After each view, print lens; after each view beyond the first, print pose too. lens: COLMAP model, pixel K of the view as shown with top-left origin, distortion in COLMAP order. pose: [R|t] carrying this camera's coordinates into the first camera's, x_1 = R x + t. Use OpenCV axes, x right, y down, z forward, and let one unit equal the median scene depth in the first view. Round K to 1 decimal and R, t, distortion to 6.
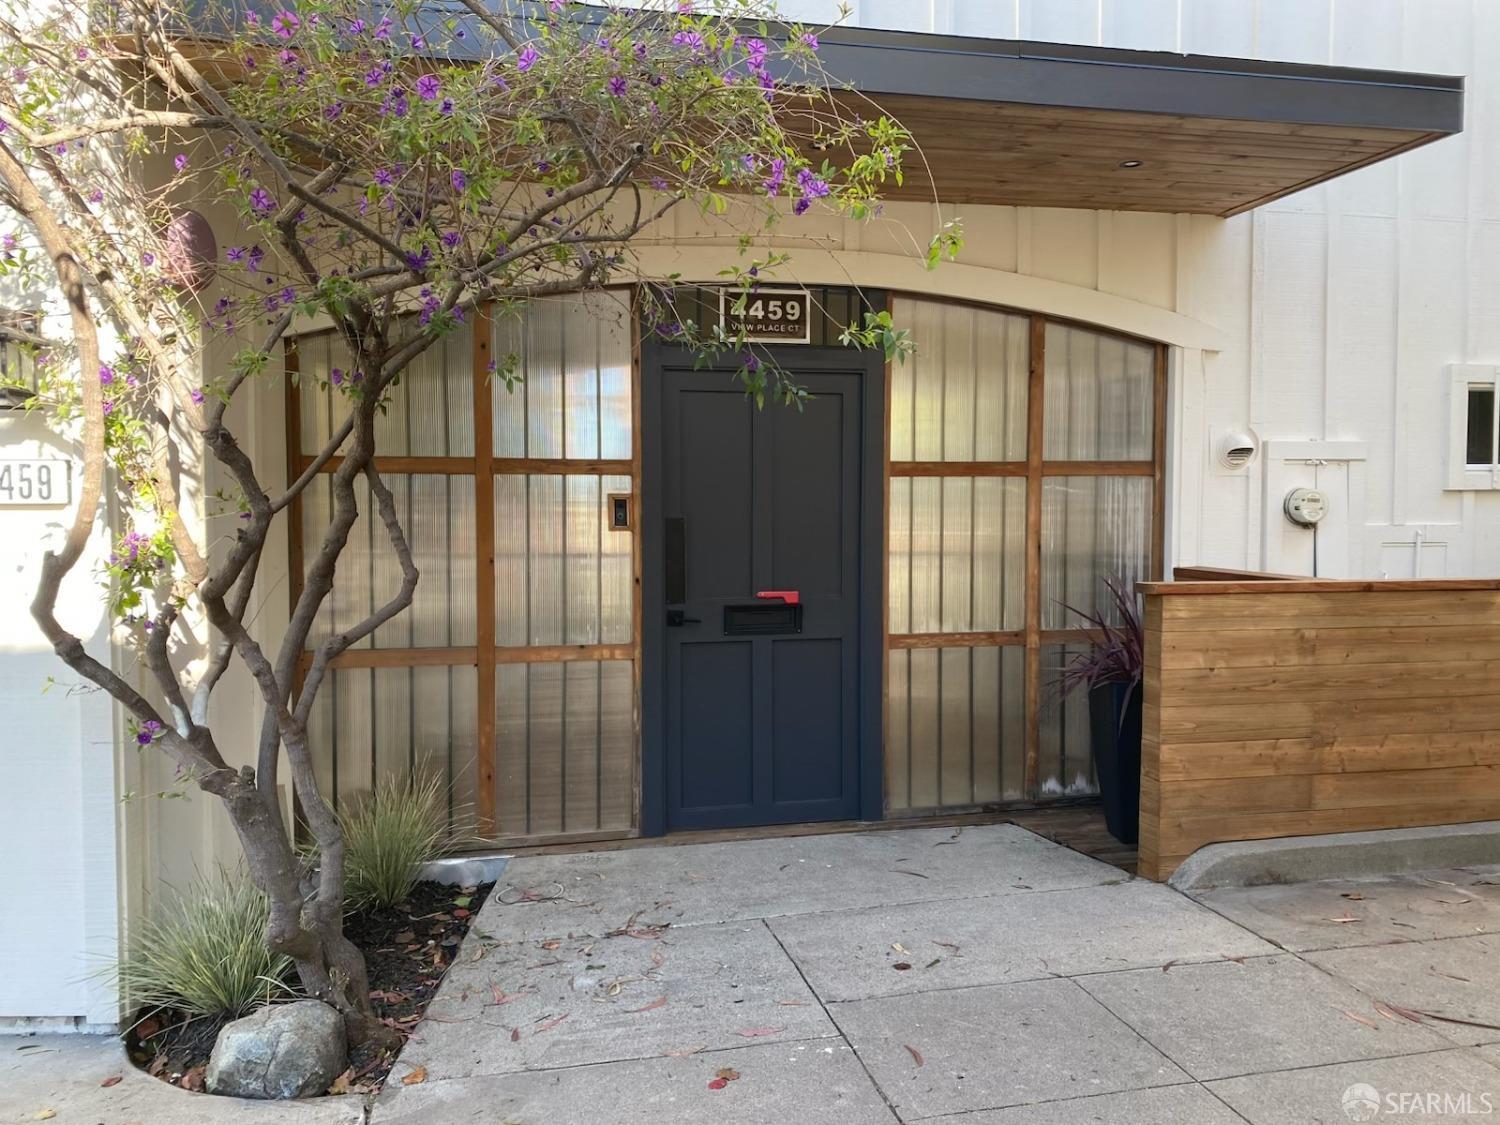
lens RADIAL K [[1150.4, 0, 750.4], [0, 1150.4, 556.1], [0, 0, 1]] dist [-0.000168, -0.000921]
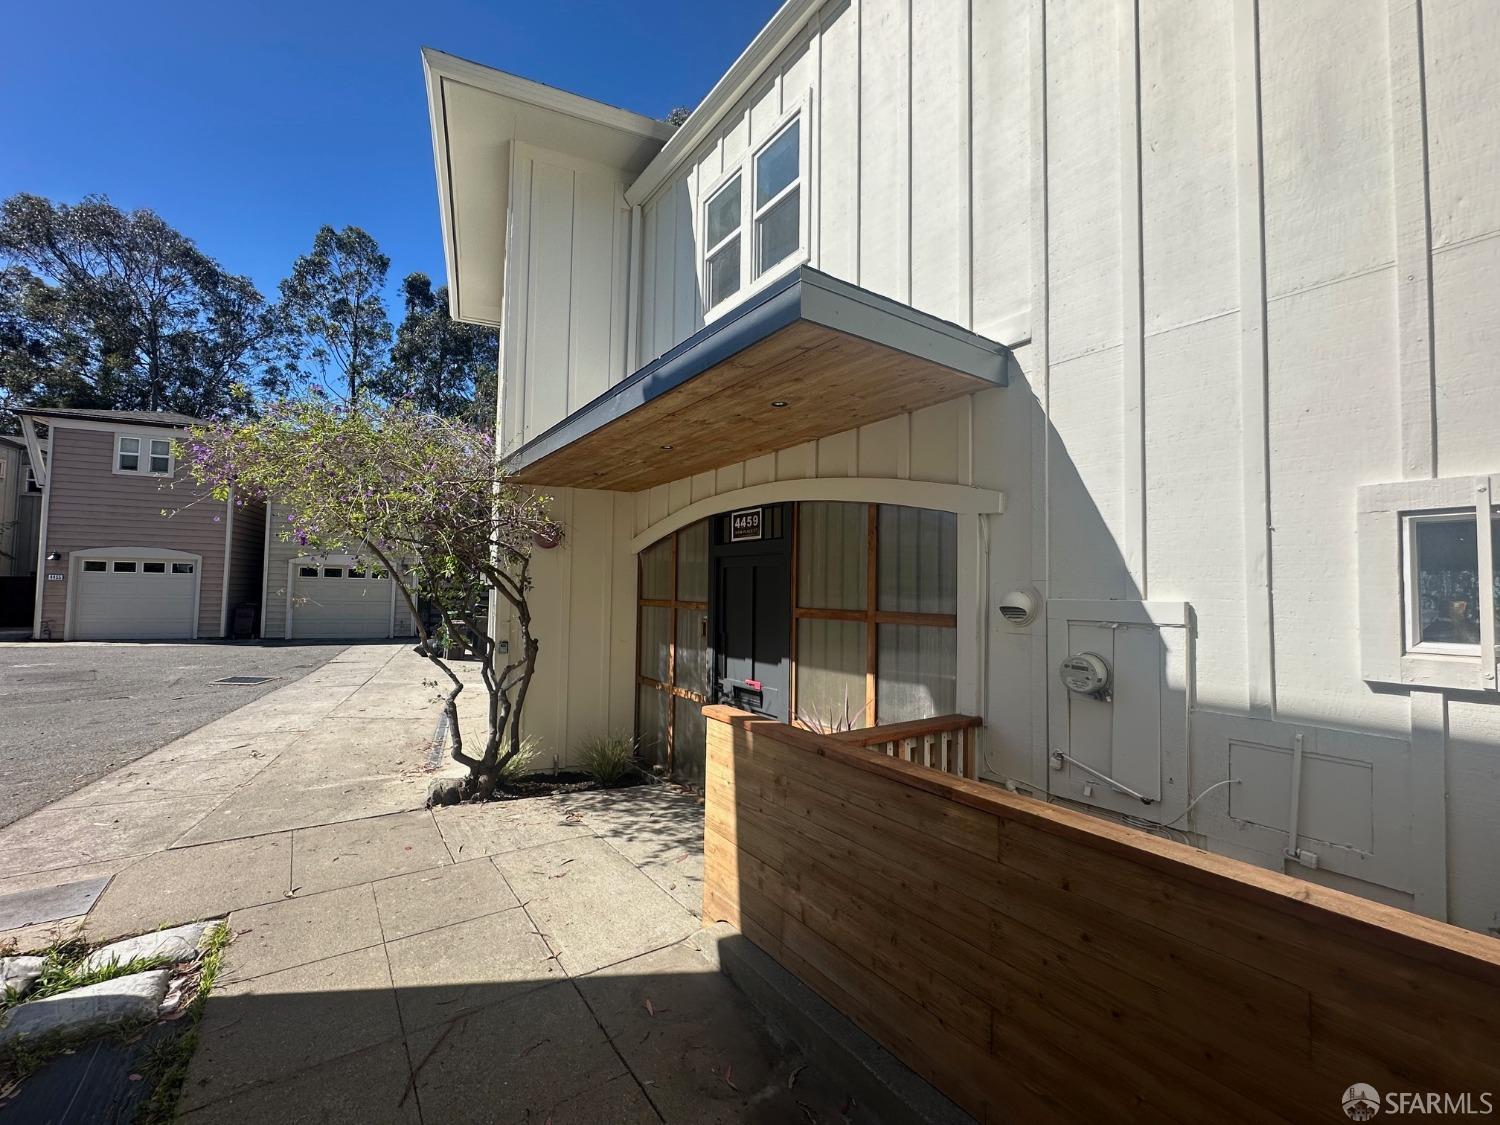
lens RADIAL K [[634.6, 0, 750.0], [0, 634.6, 562.5], [0, 0, 1]] dist [-0.000974, -0.000107]
pose [[0.376999, -0.027384, -0.925809, 0.935660], [-0.059841, 0.996754, -0.053850, -0.096927], [0.924279, 0.075703, 0.374136, 0.635606]]
